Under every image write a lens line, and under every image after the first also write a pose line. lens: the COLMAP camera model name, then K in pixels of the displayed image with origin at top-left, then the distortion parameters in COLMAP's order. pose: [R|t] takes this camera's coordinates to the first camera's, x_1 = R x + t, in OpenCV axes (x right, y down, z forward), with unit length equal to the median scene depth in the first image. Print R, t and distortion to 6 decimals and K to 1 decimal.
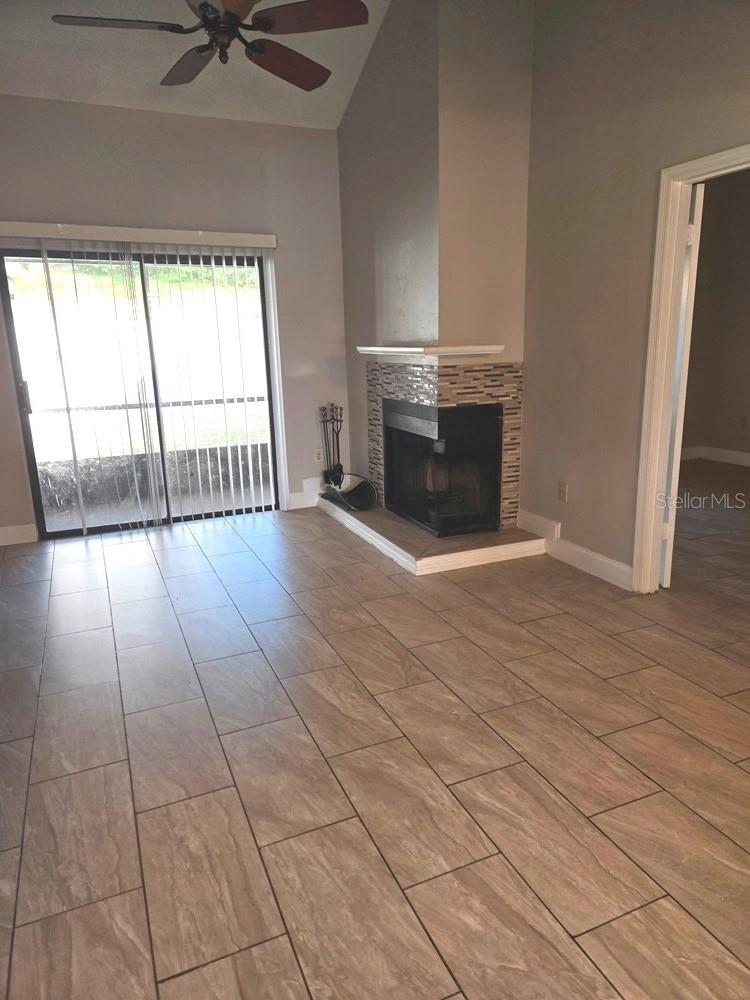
lens RADIAL K [[671.5, 0, 371.8], [0, 671.5, 503.5], [0, 0, 1]] dist [0.064841, -0.040735]
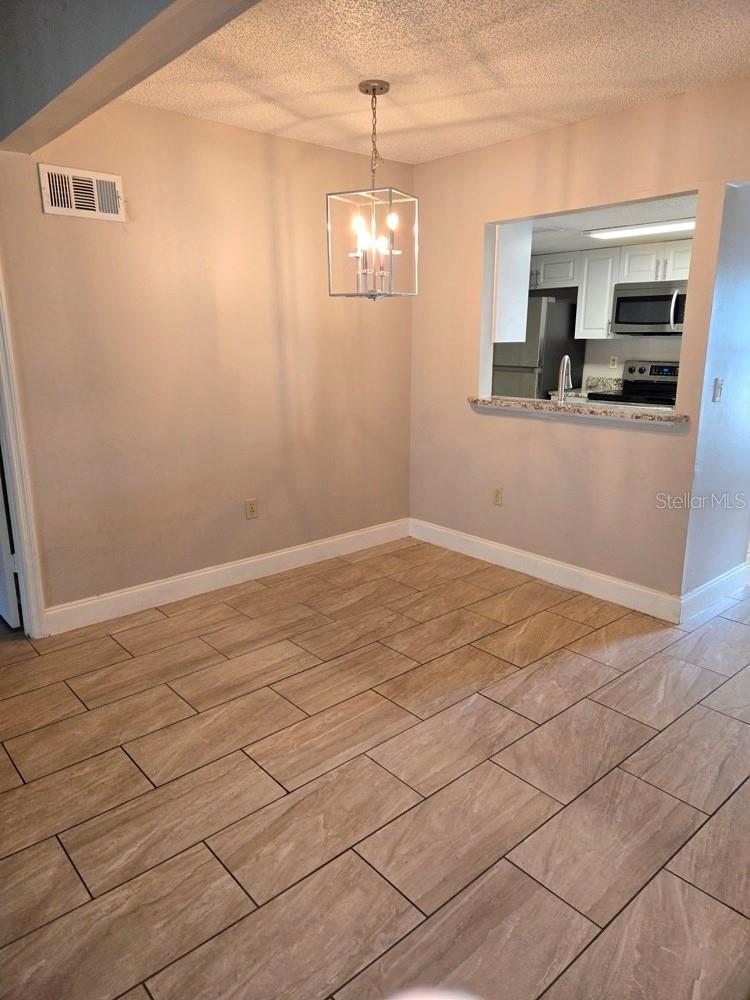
lens RADIAL K [[671.5, 0, 371.6], [0, 671.5, 496.1], [0, 0, 1]] dist [0.064841, -0.040735]
pose [[-0.301642, -0.205336, 0.931047, -0.624165], [0.243477, 0.927564, 0.283449, -0.174396], [-0.921809, 0.312189, -0.229798, 0.694548]]
